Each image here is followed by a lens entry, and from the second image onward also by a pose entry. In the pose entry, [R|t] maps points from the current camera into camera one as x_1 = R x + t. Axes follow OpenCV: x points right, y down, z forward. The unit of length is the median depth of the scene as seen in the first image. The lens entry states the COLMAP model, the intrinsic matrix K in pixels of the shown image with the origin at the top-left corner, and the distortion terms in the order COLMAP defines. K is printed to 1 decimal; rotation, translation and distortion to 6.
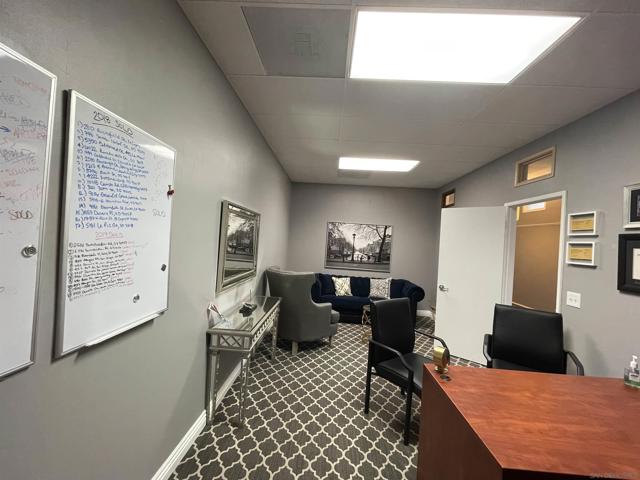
lens RADIAL K [[258.0, 0, 320.0], [0, 258.0, 240.0], [0, 0, 1]] dist [-0.009653, 0.000169]
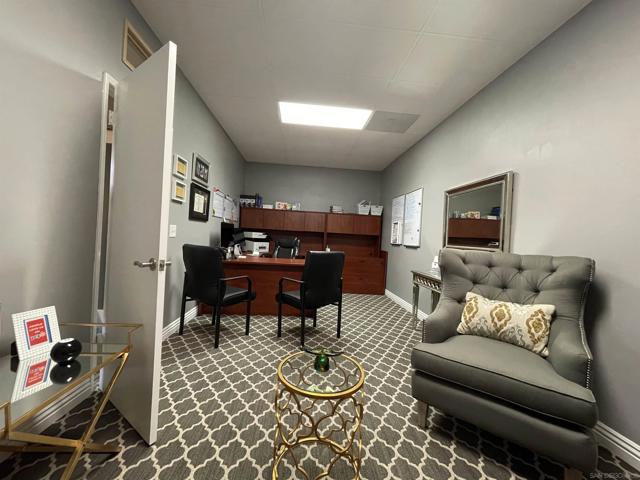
lens RADIAL K [[258.4, 0, 320.0], [0, 258.4, 240.0], [0, 0, 1]] dist [-0.002513, -0.000125]
pose [[-0.987000, -0.111232, -0.116010, 0.498217], [-0.112747, 0.993602, 0.006561, 0.200685], [0.114538, 0.019556, -0.993226, 2.364318]]
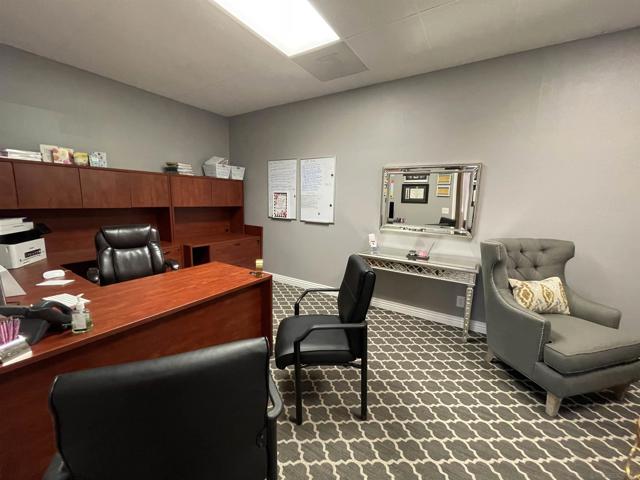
lens RADIAL K [[258.4, 0, 320.0], [0, 258.4, 240.0], [0, 0, 1]] dist [-0.002513, -0.000125]
pose [[-0.498054, 0.064846, -0.864718, 1.079939], [-0.057233, 0.992567, 0.107398, 0.114375], [0.865255, 0.102980, -0.490640, 1.404803]]
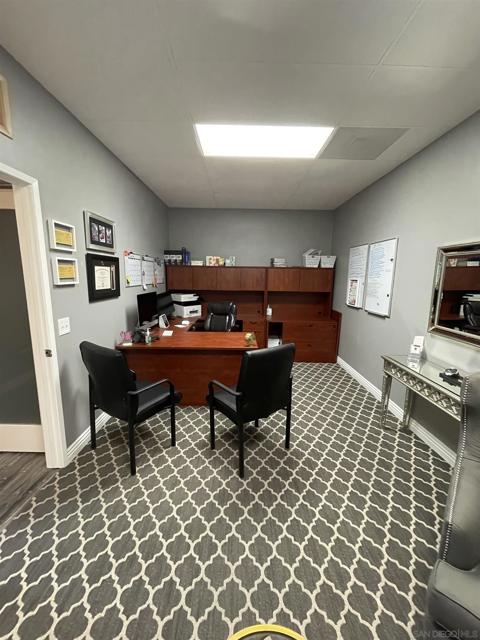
lens RADIAL K [[258.0, 0, 240.0], [0, 258.0, 320.0], [0, 0, 1]] dist [-0.009653, 0.000169]
pose [[-0.996188, -0.066609, -0.056323, 0.478943], [-0.075423, 0.982108, 0.172557, 0.018738], [0.043821, 0.176148, -0.983388, 1.990633]]
